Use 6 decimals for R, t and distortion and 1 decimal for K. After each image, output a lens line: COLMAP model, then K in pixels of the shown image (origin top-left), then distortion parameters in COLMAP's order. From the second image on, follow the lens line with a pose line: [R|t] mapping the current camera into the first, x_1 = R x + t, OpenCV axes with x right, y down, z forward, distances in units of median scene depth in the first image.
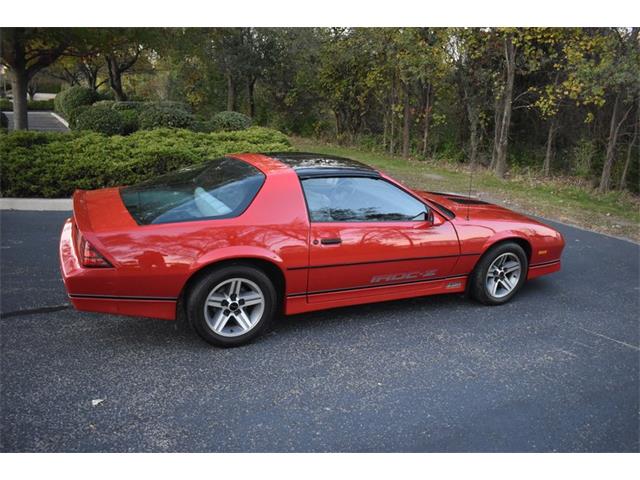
lens RADIAL K [[512.5, 0, 320.0], [0, 512.5, 240.0], [0, 0, 1]] dist [-0.088672, 0.003142]
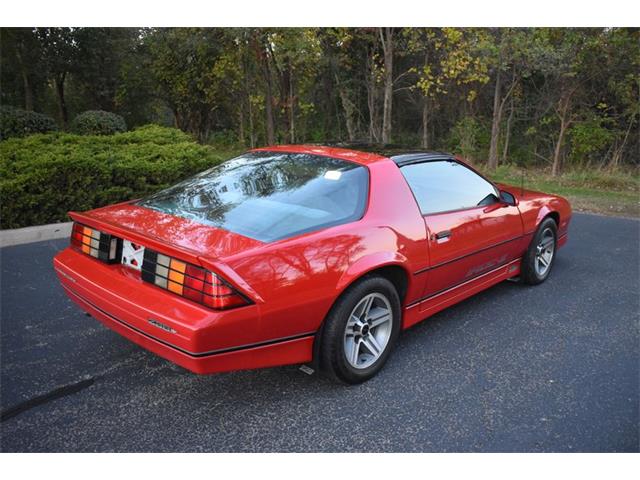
lens RADIAL K [[558.2, 0, 320.0], [0, 558.2, 240.0], [0, 0, 1]] dist [-0.084327, 0.004656]
pose [[0.931728, -0.129721, 0.339198, -0.238480], [0.134281, 0.990892, 0.010101, -0.012874], [-0.337419, 0.036136, 0.940661, 0.091944]]
